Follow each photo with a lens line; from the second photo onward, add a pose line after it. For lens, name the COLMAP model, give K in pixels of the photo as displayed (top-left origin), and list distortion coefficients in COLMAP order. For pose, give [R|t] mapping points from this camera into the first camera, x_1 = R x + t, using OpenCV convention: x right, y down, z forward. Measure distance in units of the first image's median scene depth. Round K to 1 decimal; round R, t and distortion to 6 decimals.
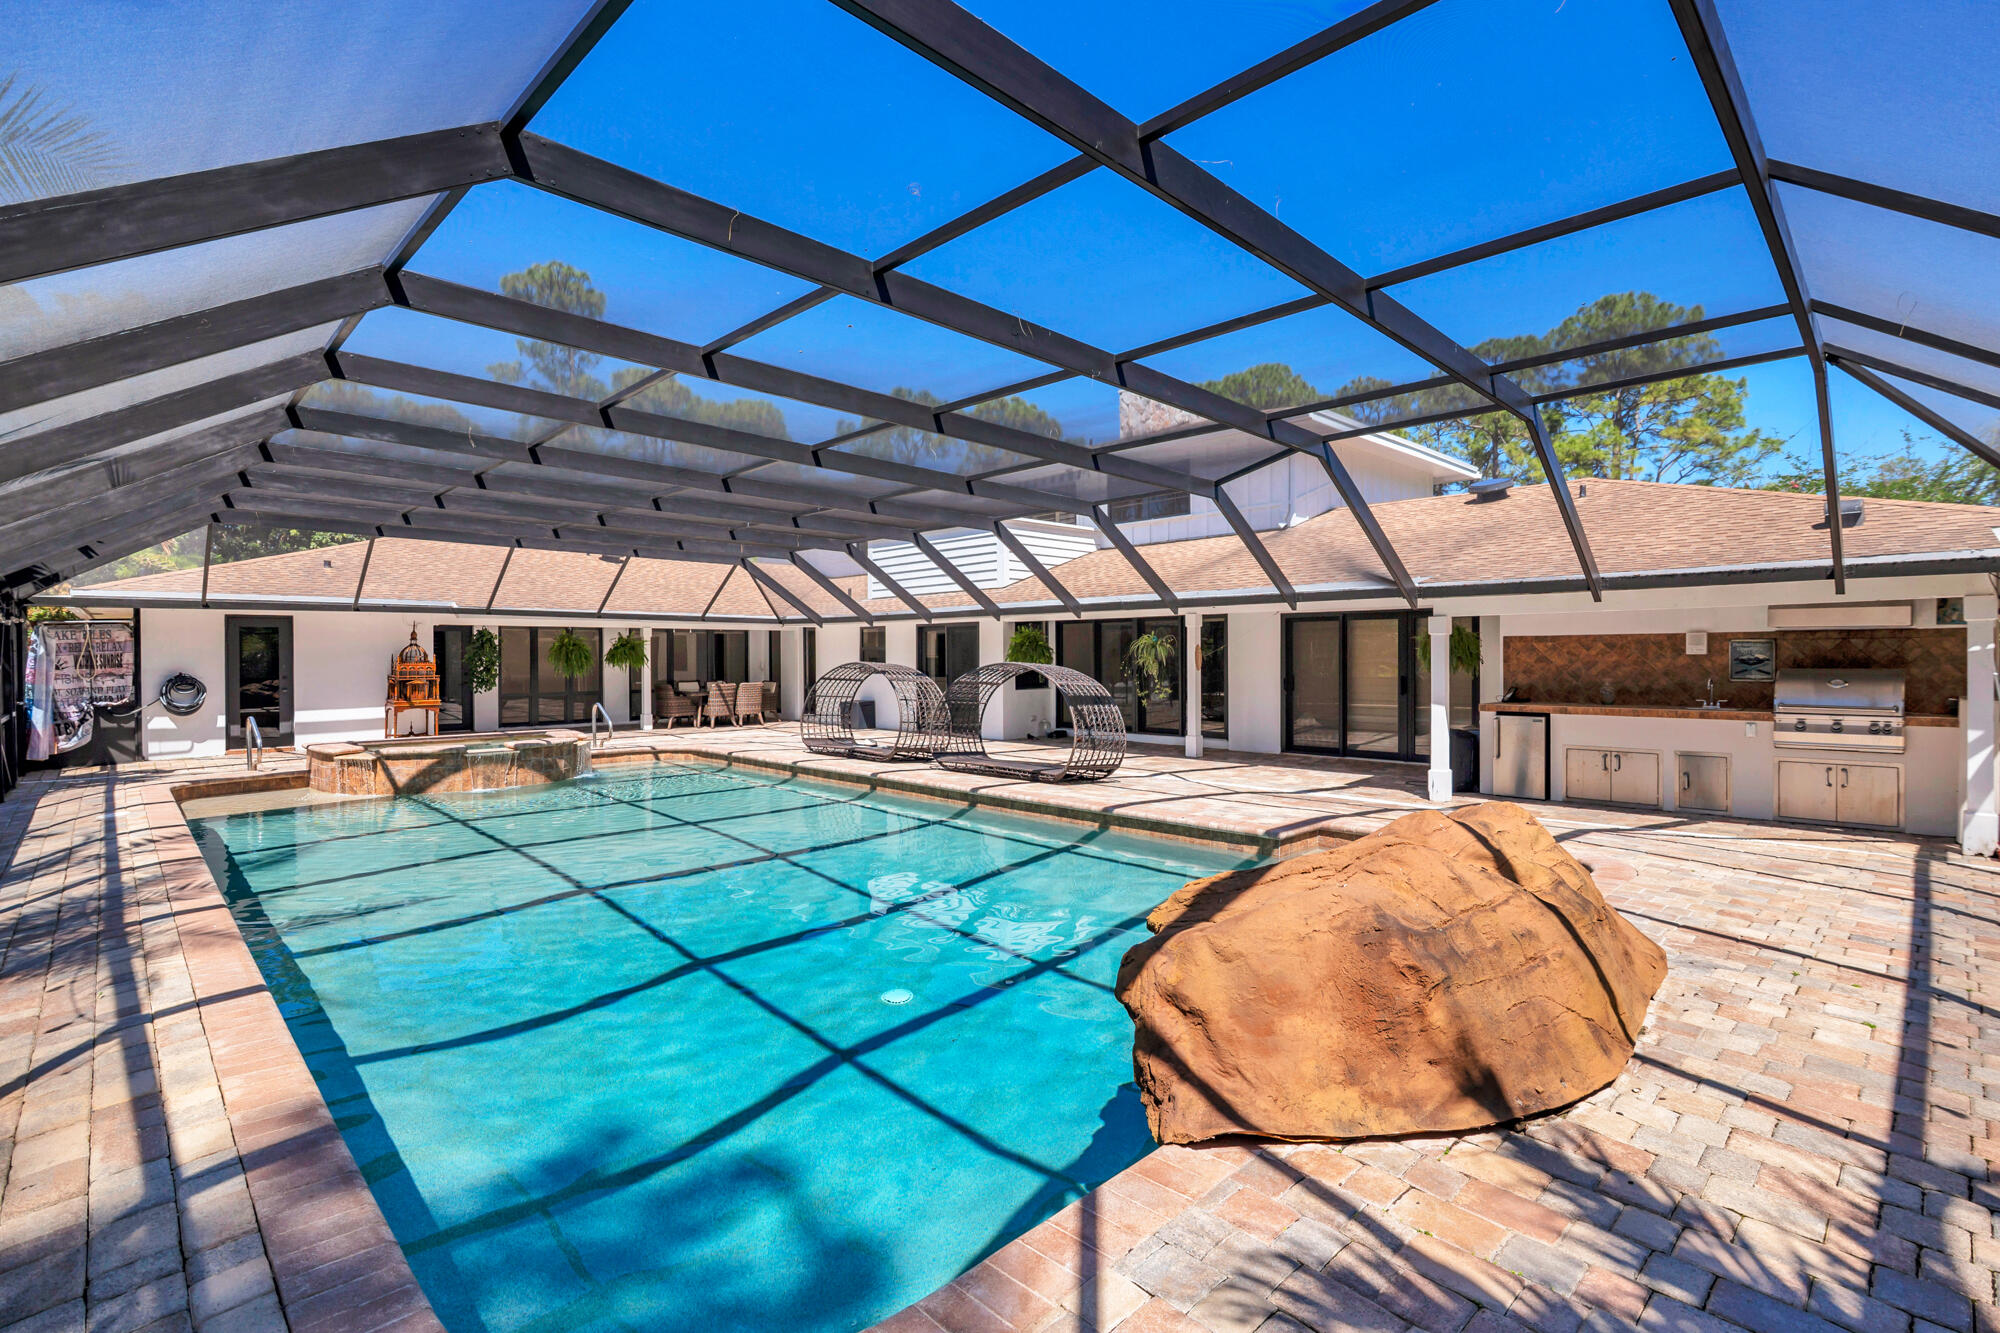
lens RADIAL K [[922.4, 0, 1012.6], [0, 922.4, 659.8], [0, 0, 1]] dist [-0.009151, 0.000078]
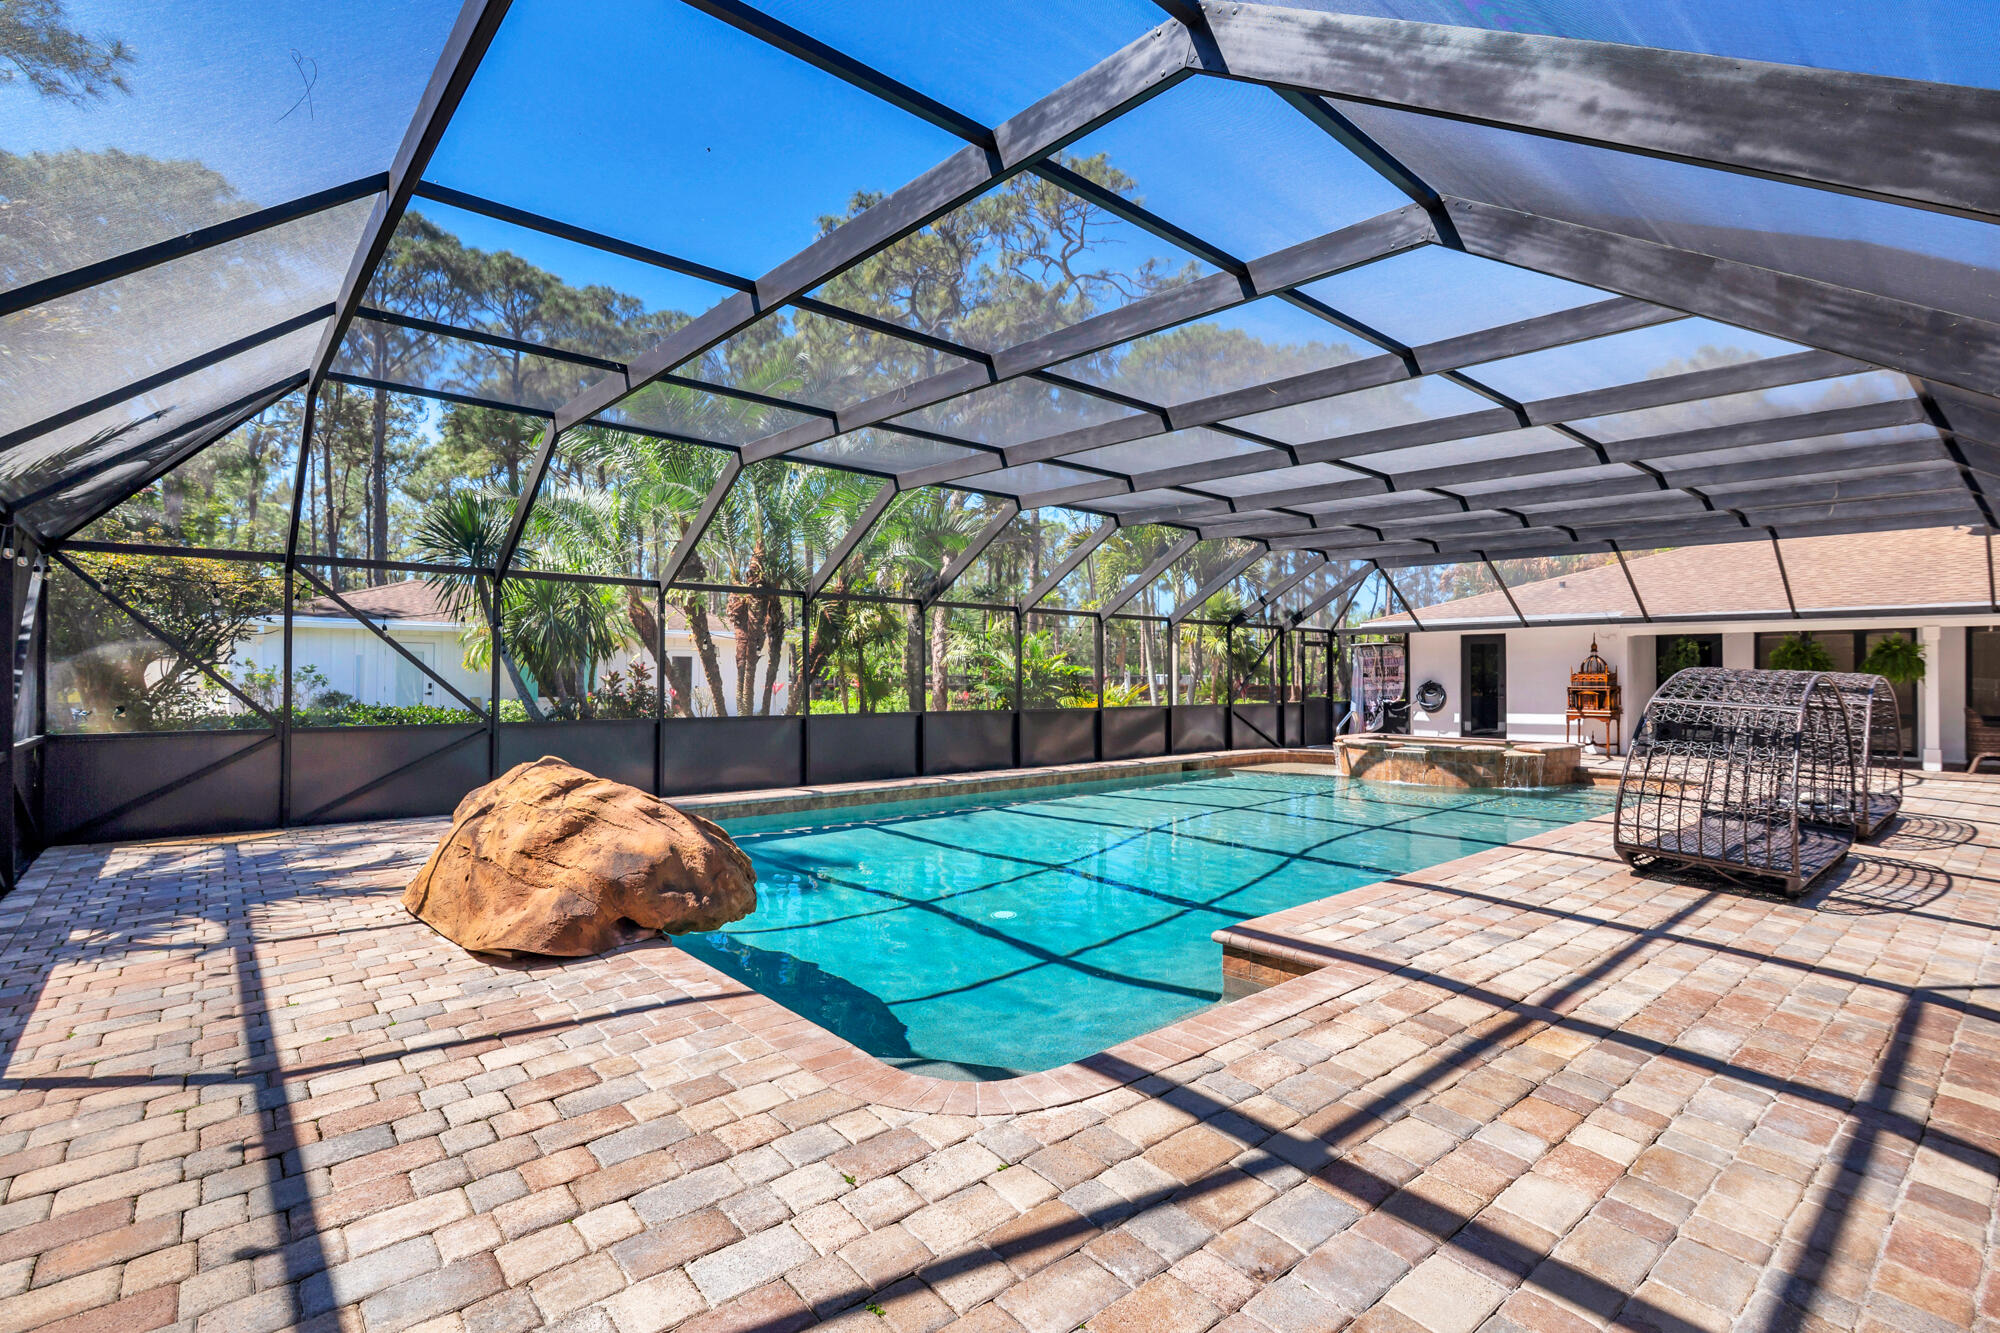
lens RADIAL K [[922.4, 0, 1009.9], [0, 922.4, 672.5], [0, 0, 1]] dist [-0.009151, 0.000078]
pose [[-0.052217, 0.000031, -0.998636, 0.496145], [-0.004024, 0.999992, 0.000241, 0.005426], [0.998628, 0.004031, -0.052217, 0.477649]]
